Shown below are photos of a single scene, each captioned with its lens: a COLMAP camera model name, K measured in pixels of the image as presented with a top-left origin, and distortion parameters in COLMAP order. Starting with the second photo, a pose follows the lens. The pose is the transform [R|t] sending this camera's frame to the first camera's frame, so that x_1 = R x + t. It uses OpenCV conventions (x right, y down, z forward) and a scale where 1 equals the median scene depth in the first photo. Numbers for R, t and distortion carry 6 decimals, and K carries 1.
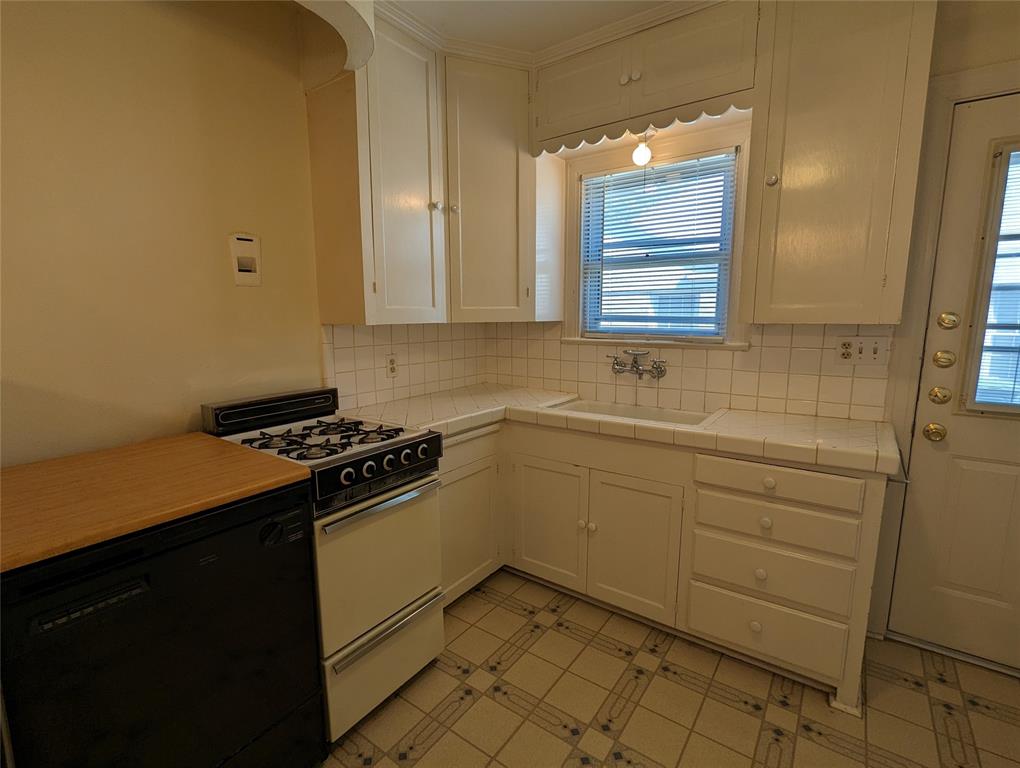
lens RADIAL K [[485.2, 0, 501.9], [0, 485.2, 387.2], [0, 0, 1]] dist [-0.003017, -0.000007]
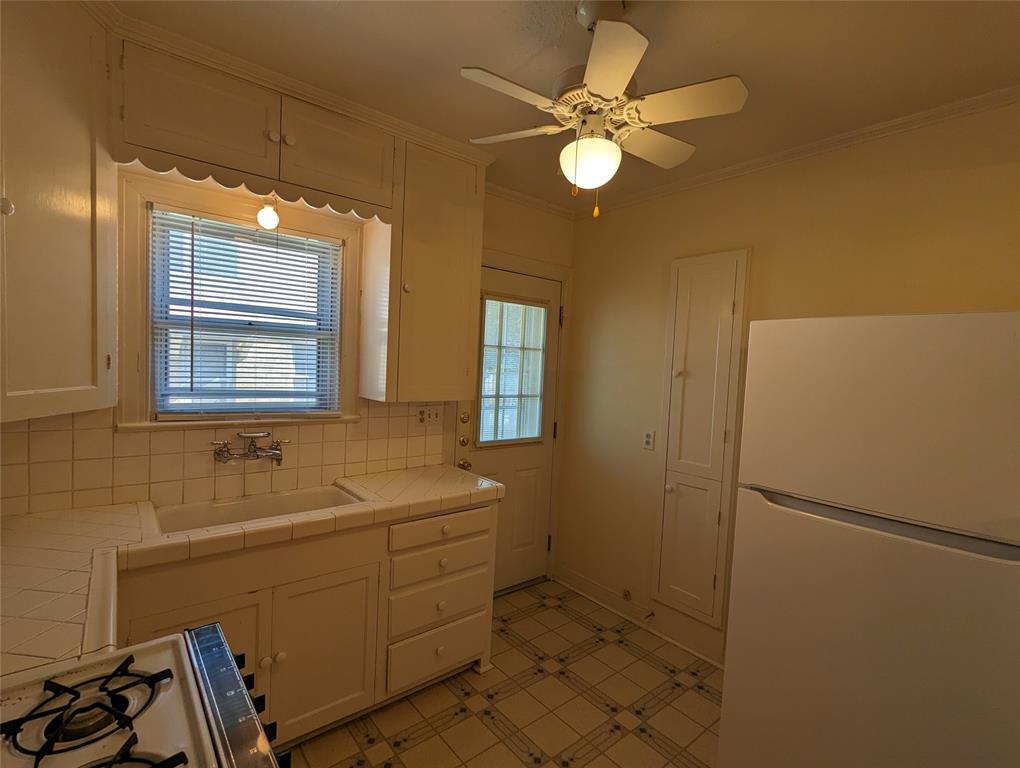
lens RADIAL K [[485.2, 0, 501.9], [0, 485.2, 387.2], [0, 0, 1]] dist [-0.003017, -0.000007]
pose [[0.252803, -0.033735, 0.966929, -0.537169], [0.101386, 0.994813, 0.008201, -0.144828], [-0.962191, 0.095960, 0.254912, 0.429804]]
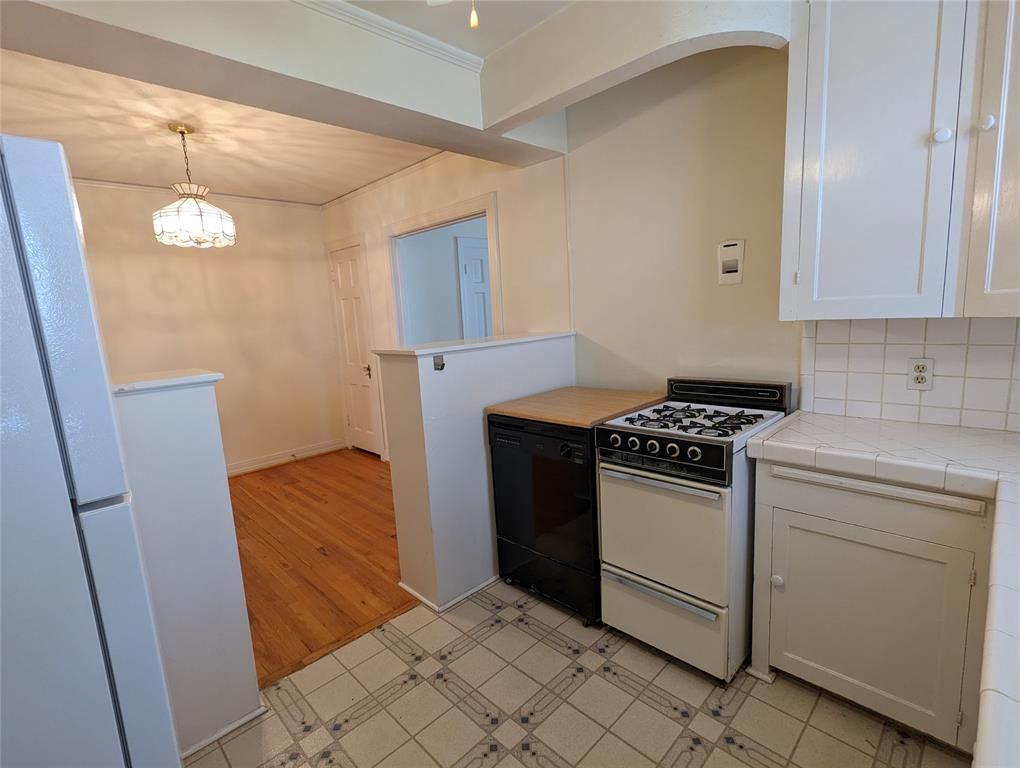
lens RADIAL K [[485.2, 0, 501.9], [0, 485.2, 387.2], [0, 0, 1]] dist [-0.003017, -0.000007]
pose [[-0.166229, 0.169626, -0.971388, 0.720090], [-0.092731, 0.978039, 0.186656, -0.127875], [0.981717, 0.121105, -0.146849, 0.631375]]
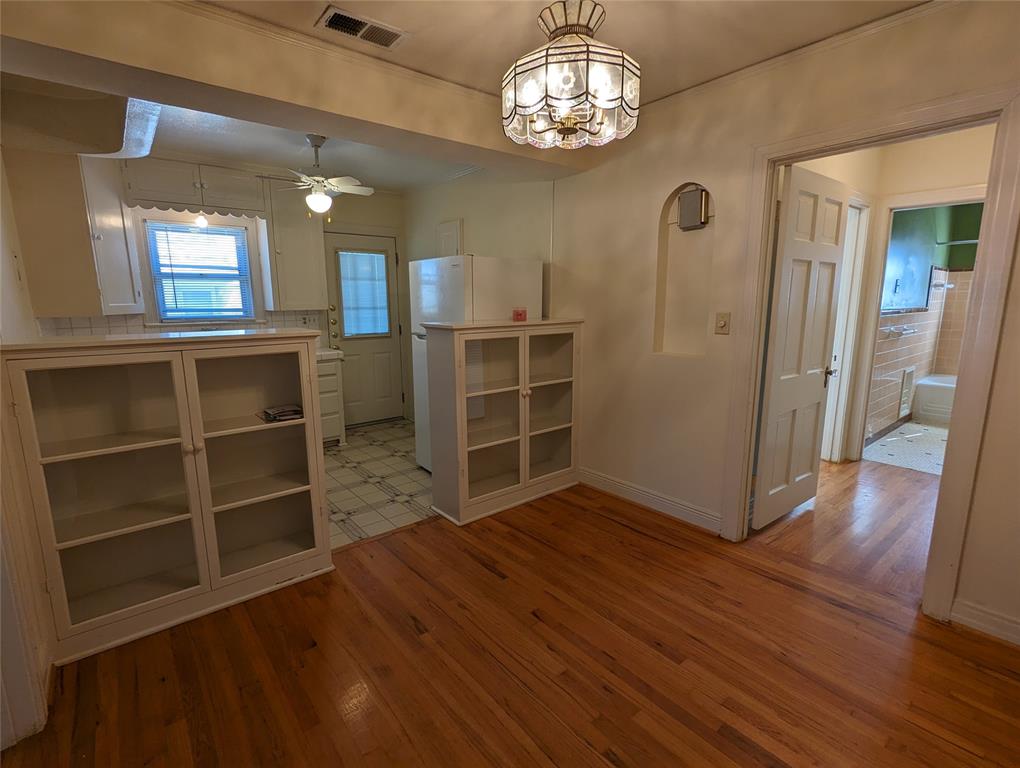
lens RADIAL K [[487.5, 0, 500.1], [0, 487.5, 387.2], [0, 0, 1]] dist [-0.000634, -0.000318]
pose [[0.256853, -0.171760, 0.951065, -1.462952], [0.153239, 0.978870, 0.135396, 0.073563], [-0.954224, 0.110963, 0.277746, -0.610487]]
